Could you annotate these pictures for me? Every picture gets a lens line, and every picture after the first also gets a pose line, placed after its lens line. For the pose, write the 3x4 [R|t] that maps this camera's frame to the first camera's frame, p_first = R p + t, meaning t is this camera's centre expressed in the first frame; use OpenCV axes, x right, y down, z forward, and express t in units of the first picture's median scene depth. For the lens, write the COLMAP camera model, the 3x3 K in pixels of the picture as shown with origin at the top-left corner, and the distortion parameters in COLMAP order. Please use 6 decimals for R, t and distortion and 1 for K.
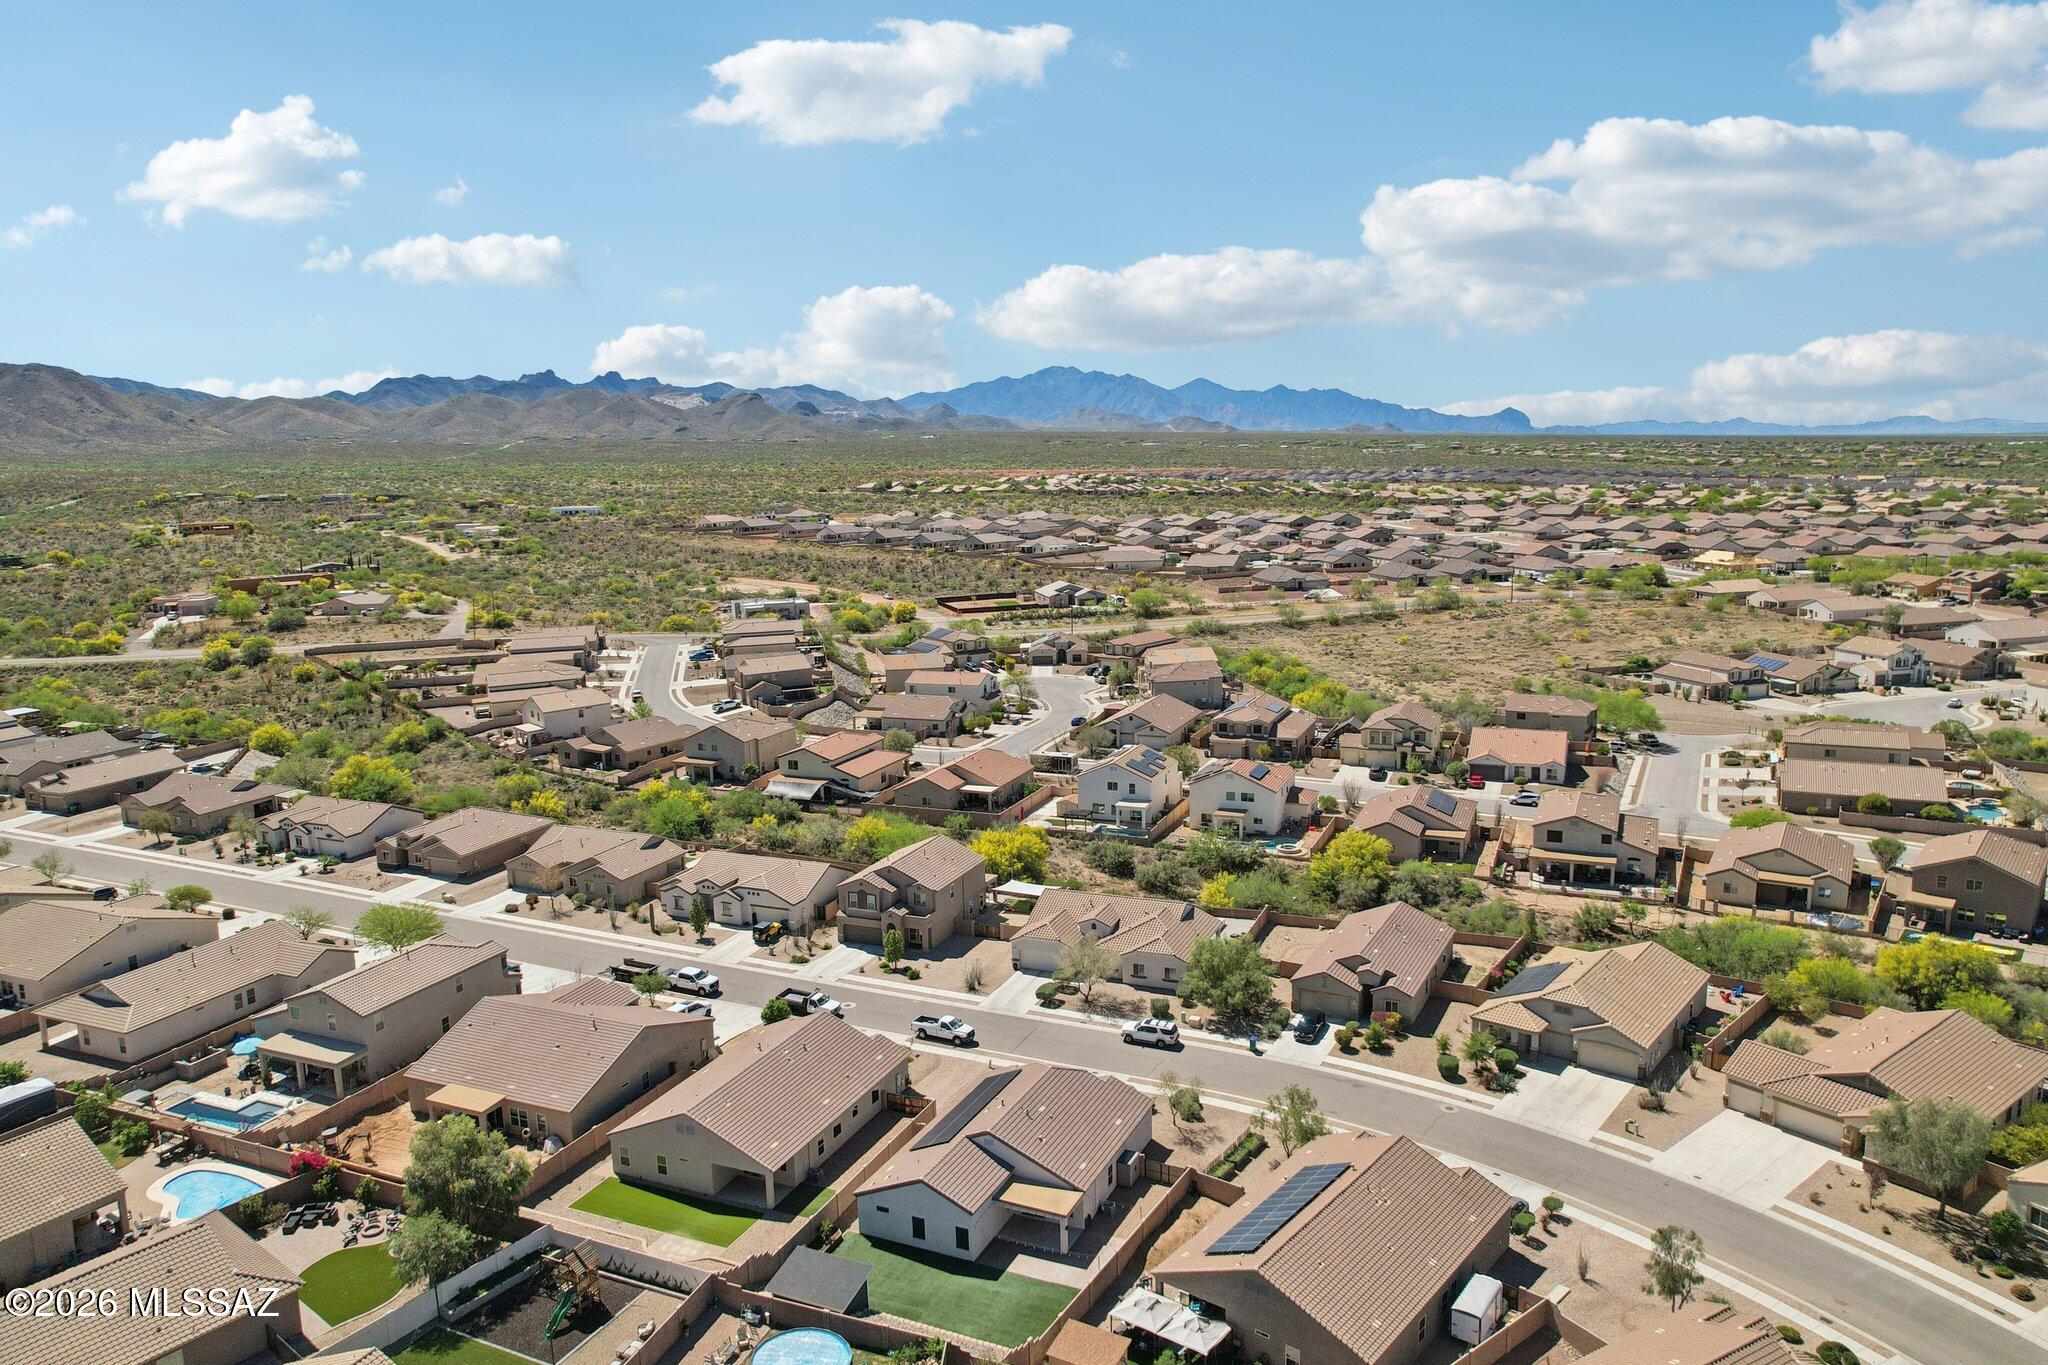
lens RADIAL K [[1313.6, 0, 1022.5], [0, 1313.6, 671.0], [0, 0, 1]] dist [-0.061376, 0.047429]
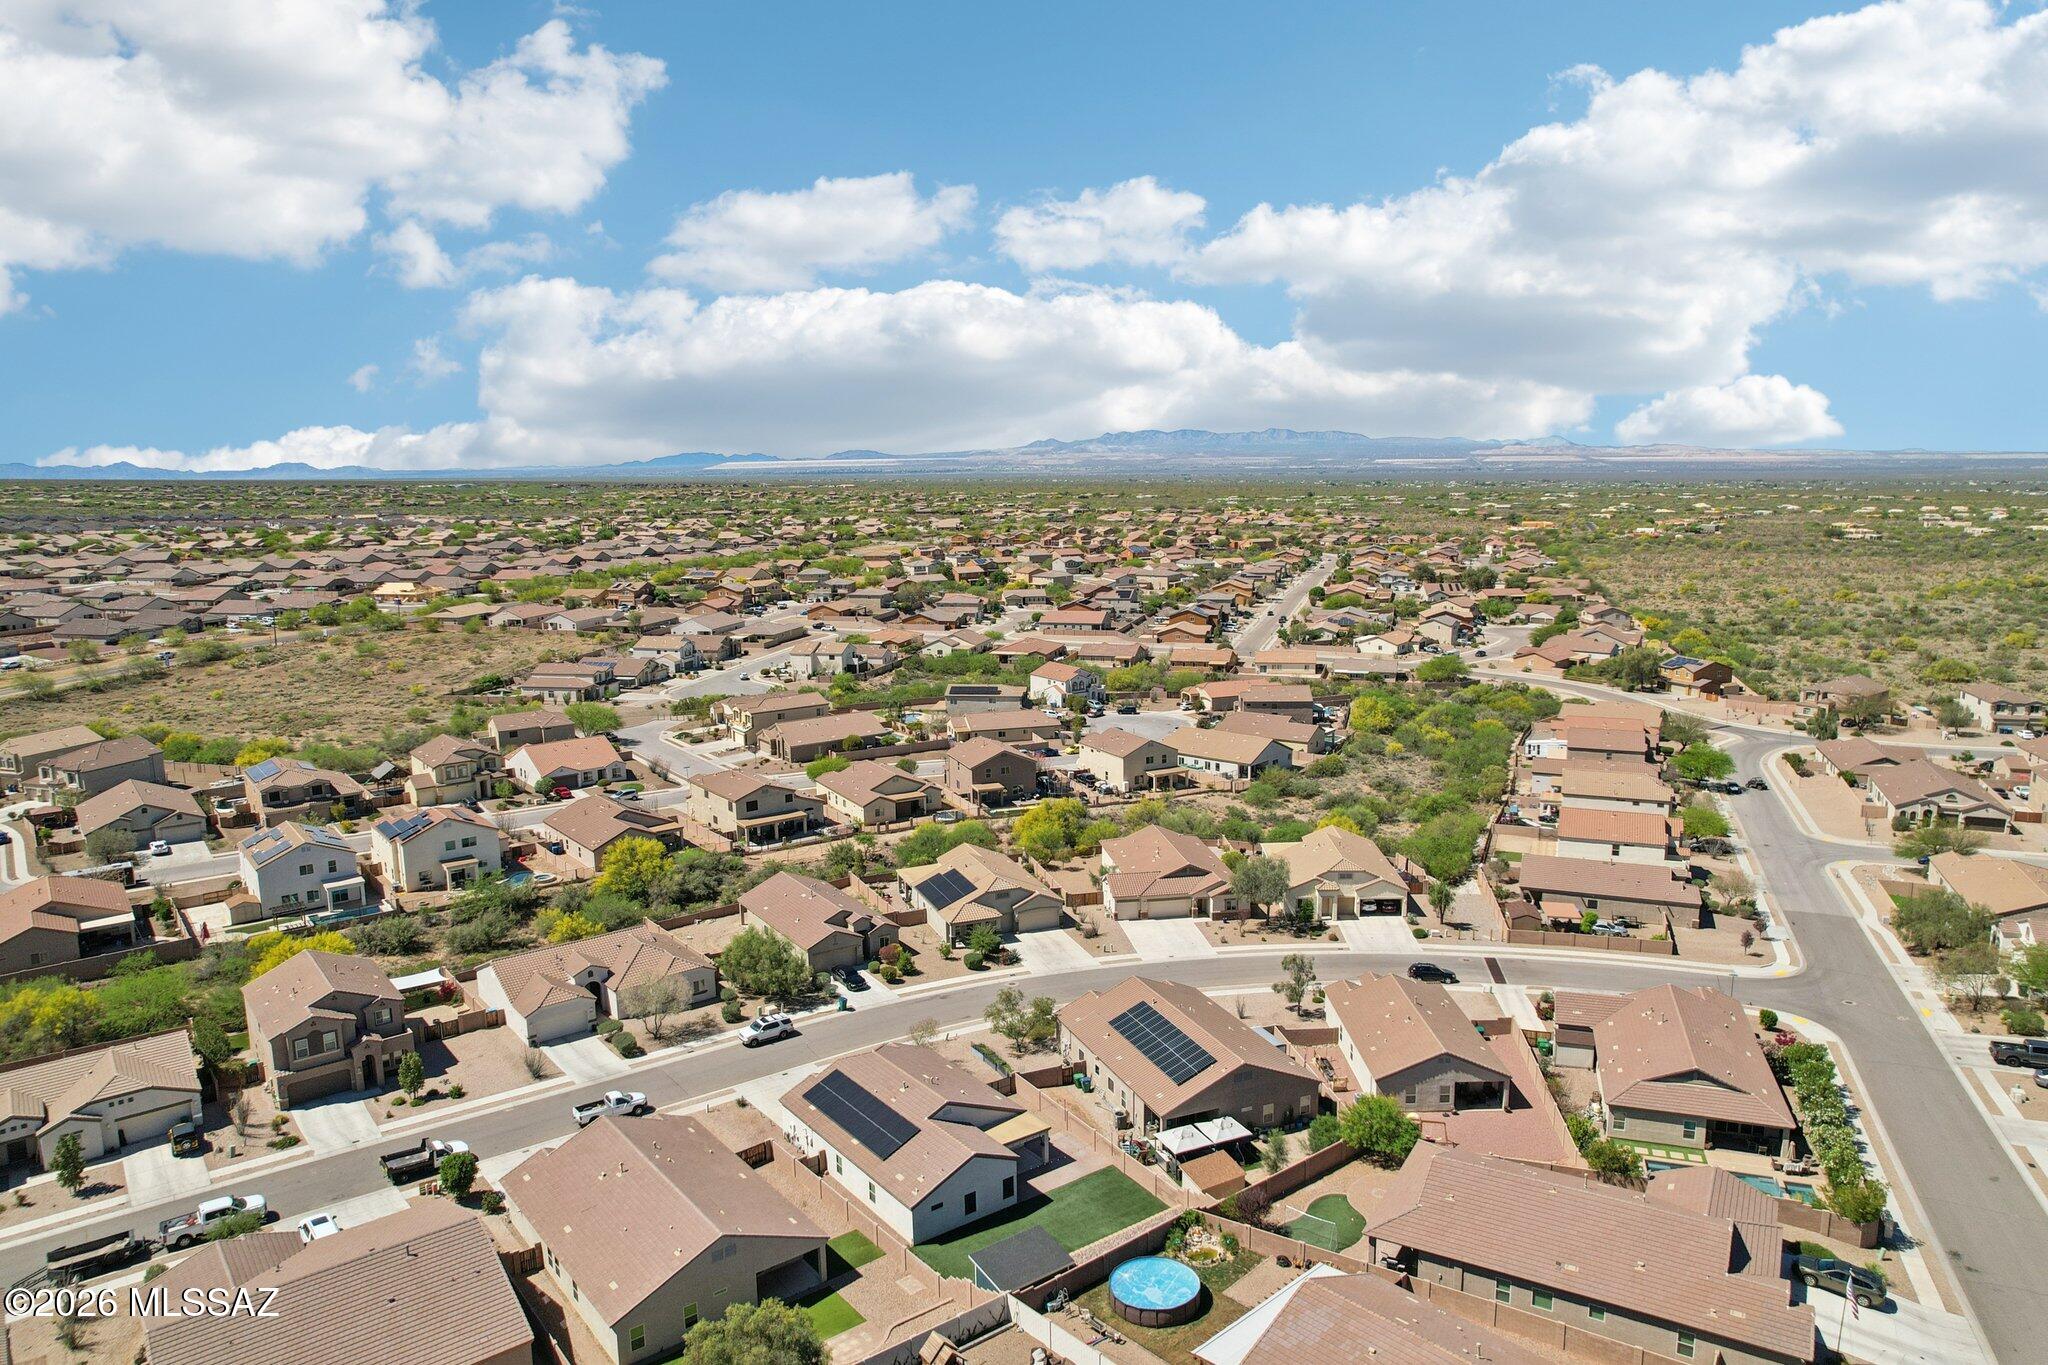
lens RADIAL K [[1272.4, 0, 970.4], [0, 1272.4, 679.7], [0, 0, 1]] dist [-0.053926, 0.048272]
pose [[0.526854, -0.125252, 0.840677, -0.445488], [0.143024, 0.988043, 0.057575, -0.024436], [-0.837836, 0.089903, 0.538468, 0.207674]]
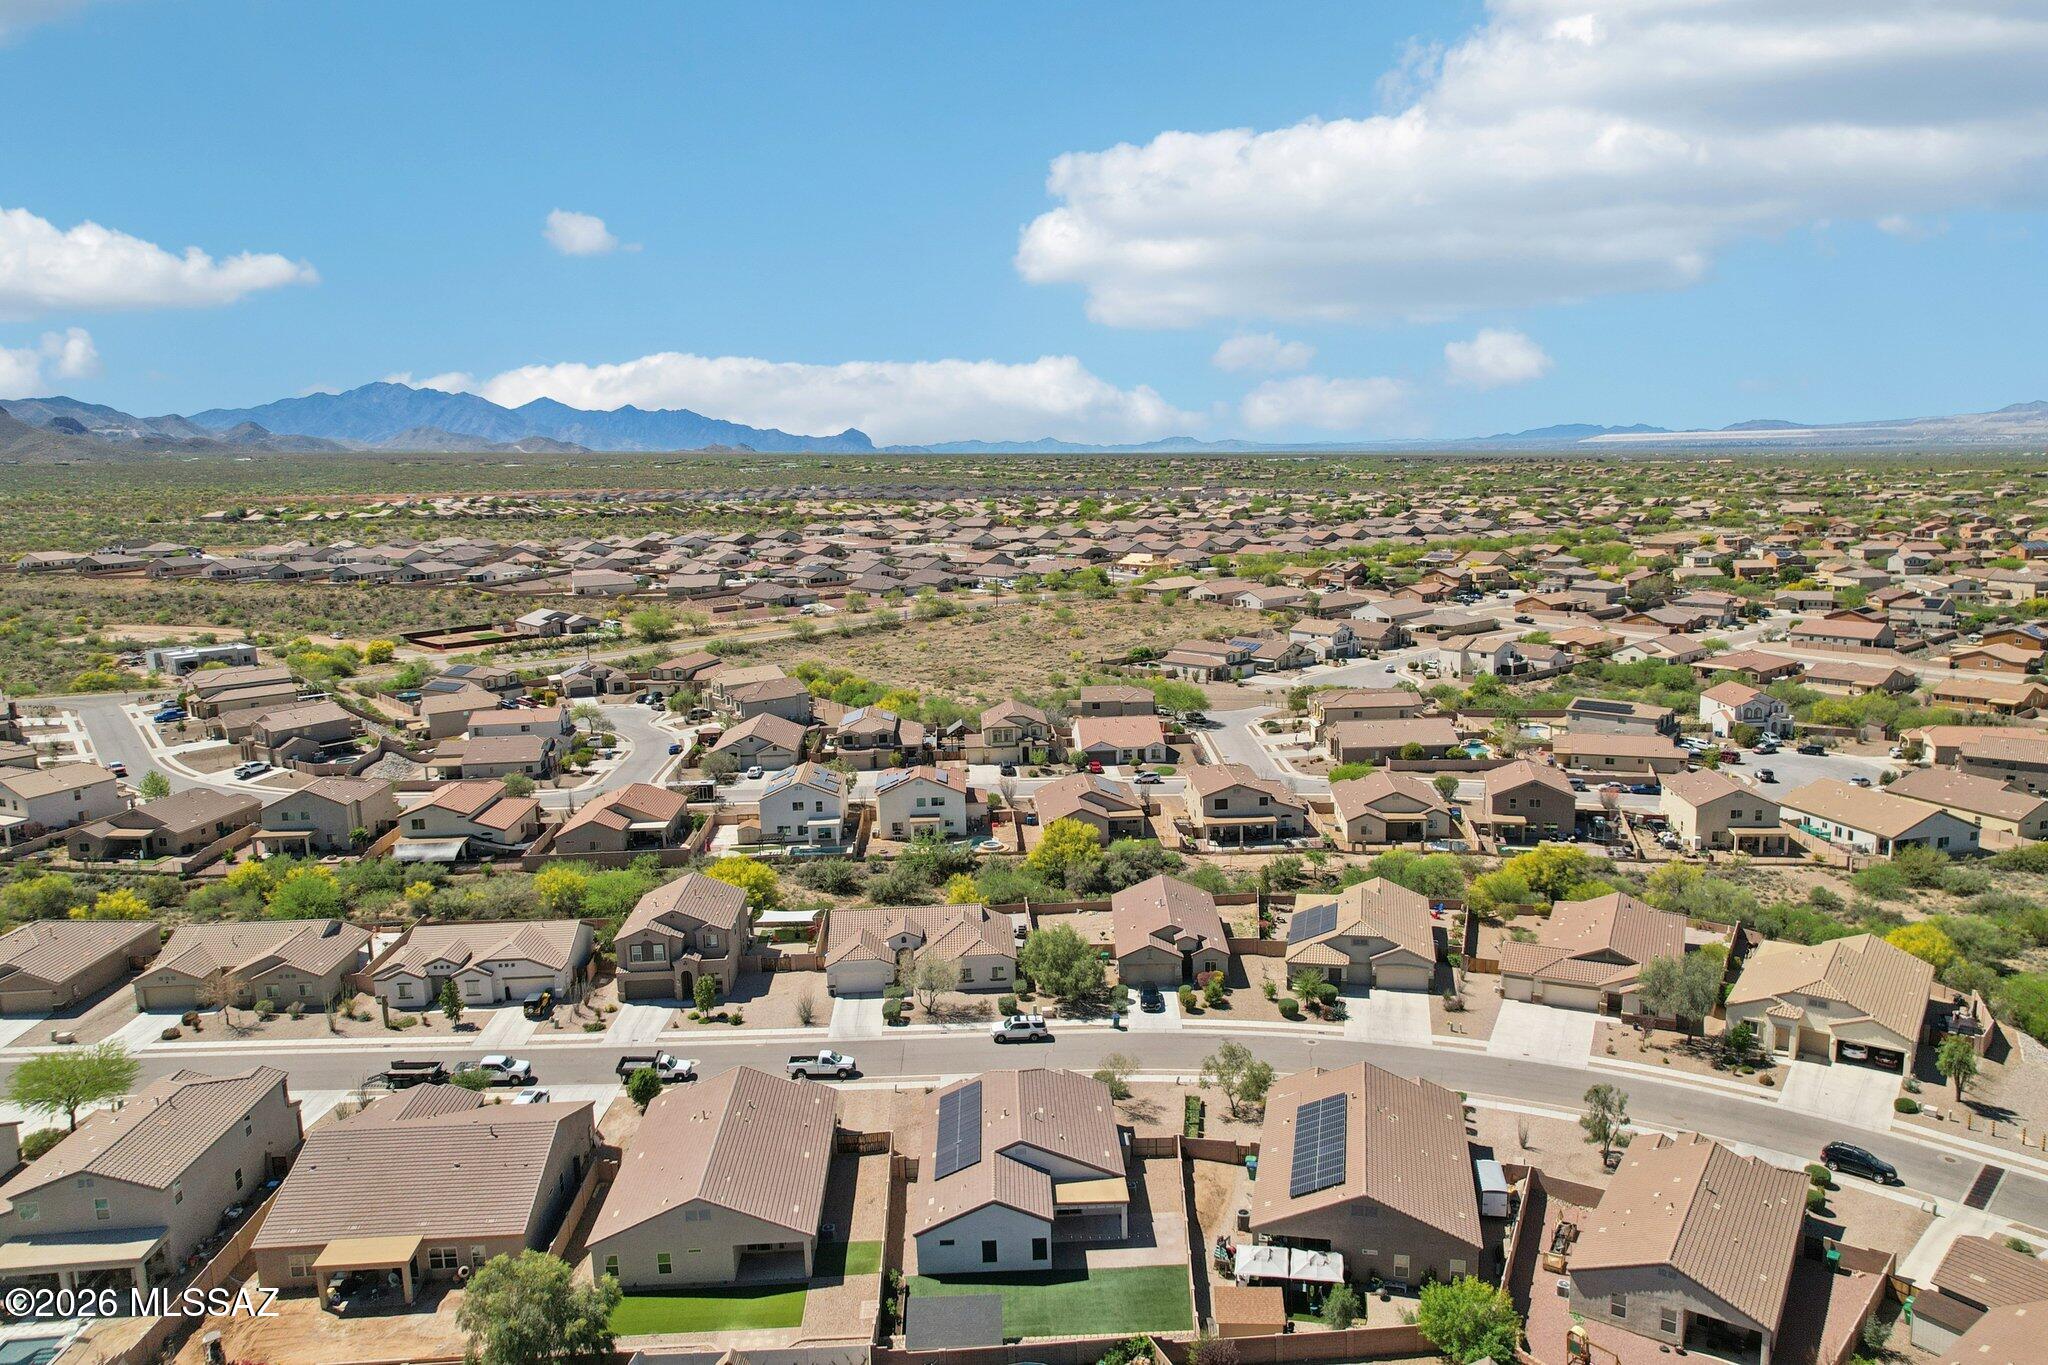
lens RADIAL K [[1313.6, 0, 1022.5], [0, 1313.6, 671.0], [0, 0, 1]] dist [-0.061376, 0.047429]
pose [[0.901708, -0.068544, 0.426877, -0.223610], [0.074666, 0.997206, 0.002403, -0.003221], [-0.425849, 0.029707, 0.904306, 0.047568]]
